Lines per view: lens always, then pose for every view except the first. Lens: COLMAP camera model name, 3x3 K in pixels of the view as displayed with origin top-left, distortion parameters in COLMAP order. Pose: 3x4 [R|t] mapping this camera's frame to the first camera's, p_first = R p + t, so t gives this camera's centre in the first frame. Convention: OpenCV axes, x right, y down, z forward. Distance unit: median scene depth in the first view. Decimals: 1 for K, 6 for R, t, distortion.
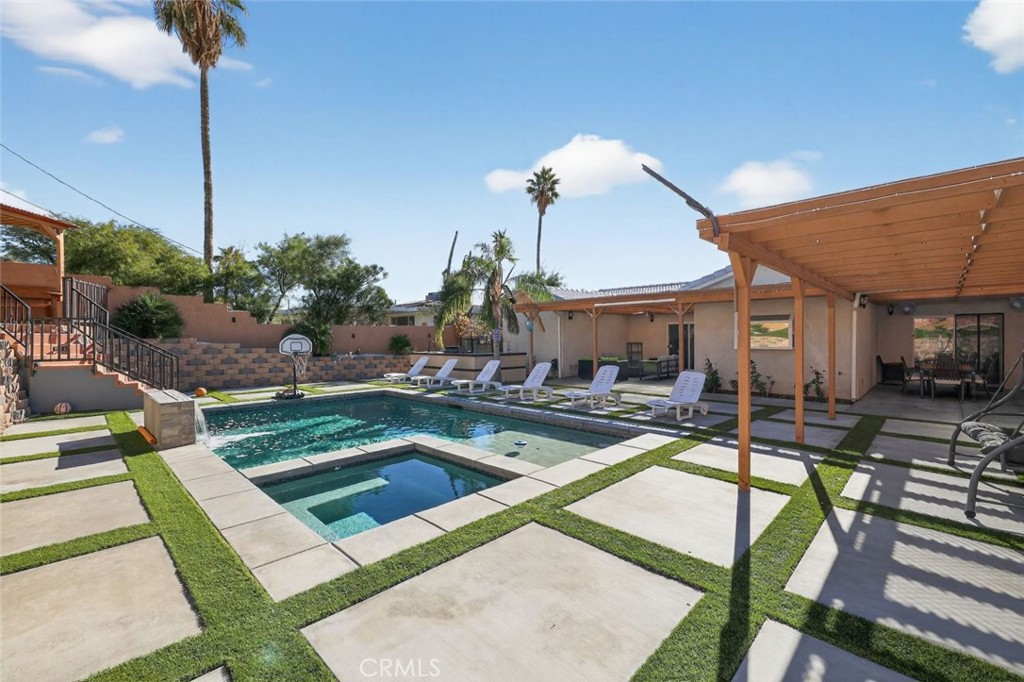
lens RADIAL K [[424.5, 0, 516.5], [0, 424.5, 339.0], [0, 0, 1]] dist [0.000539, 0.000252]
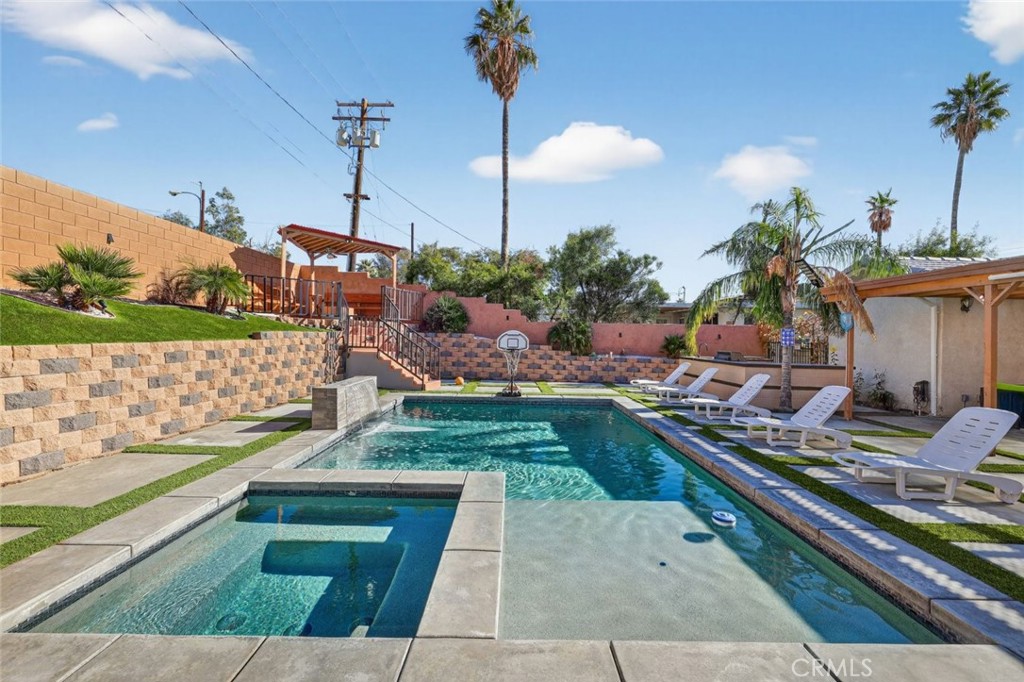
lens RADIAL K [[424.5, 0, 516.5], [0, 424.5, 339.0], [0, 0, 1]] dist [0.000539, 0.000252]
pose [[0.706680, 0.023032, -0.707158, 0.114587], [-0.026300, 0.999634, 0.006275, 0.001585], [0.707044, 0.014164, 0.707027, 0.217125]]
